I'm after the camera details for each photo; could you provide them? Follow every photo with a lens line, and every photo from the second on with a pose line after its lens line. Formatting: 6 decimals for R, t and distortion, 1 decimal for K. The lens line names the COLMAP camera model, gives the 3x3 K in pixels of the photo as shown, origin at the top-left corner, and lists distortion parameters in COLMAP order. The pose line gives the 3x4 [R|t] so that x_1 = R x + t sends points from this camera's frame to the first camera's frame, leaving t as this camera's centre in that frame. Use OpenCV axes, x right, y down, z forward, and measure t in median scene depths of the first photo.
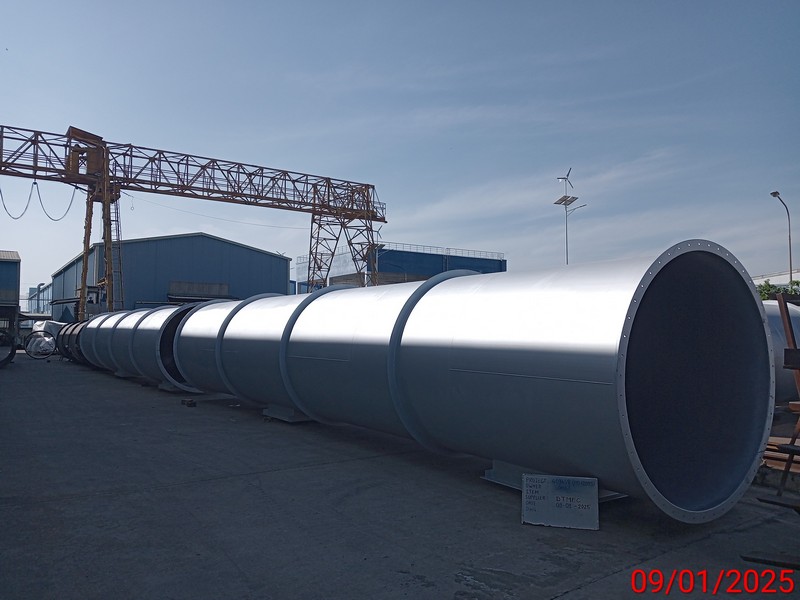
lens RADIAL K [[634.0, 0, 401.6], [0, 634.0, 300.1], [0, 0, 1]] dist [0.006671, -0.013783]
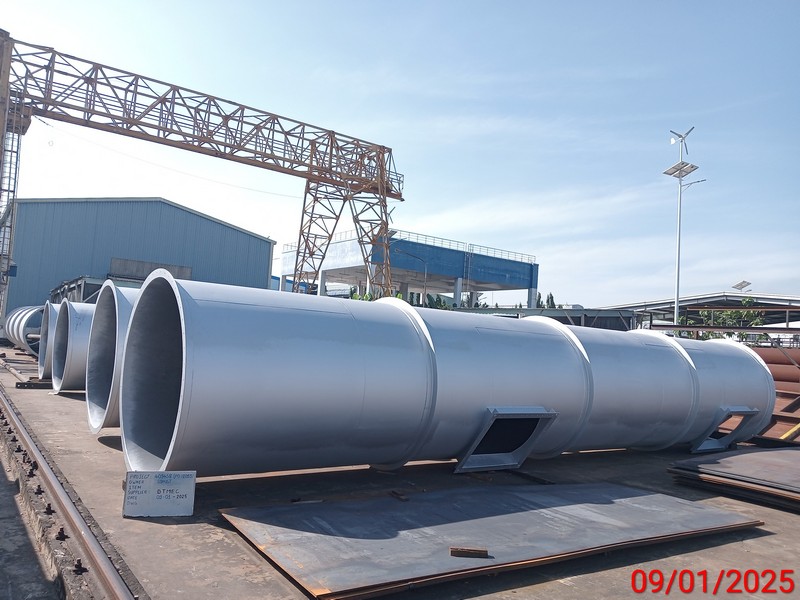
lens RADIAL K [[634.0, 0, 398.3], [0, 634.0, 299.0], [0, 0, 1]] dist [0.006671, -0.013783]
pose [[0.997646, 0.066324, 0.017449, -0.038268], [-0.065975, 0.997623, -0.019888, 0.012874], [-0.018726, 0.018690, 0.999650, 0.258347]]
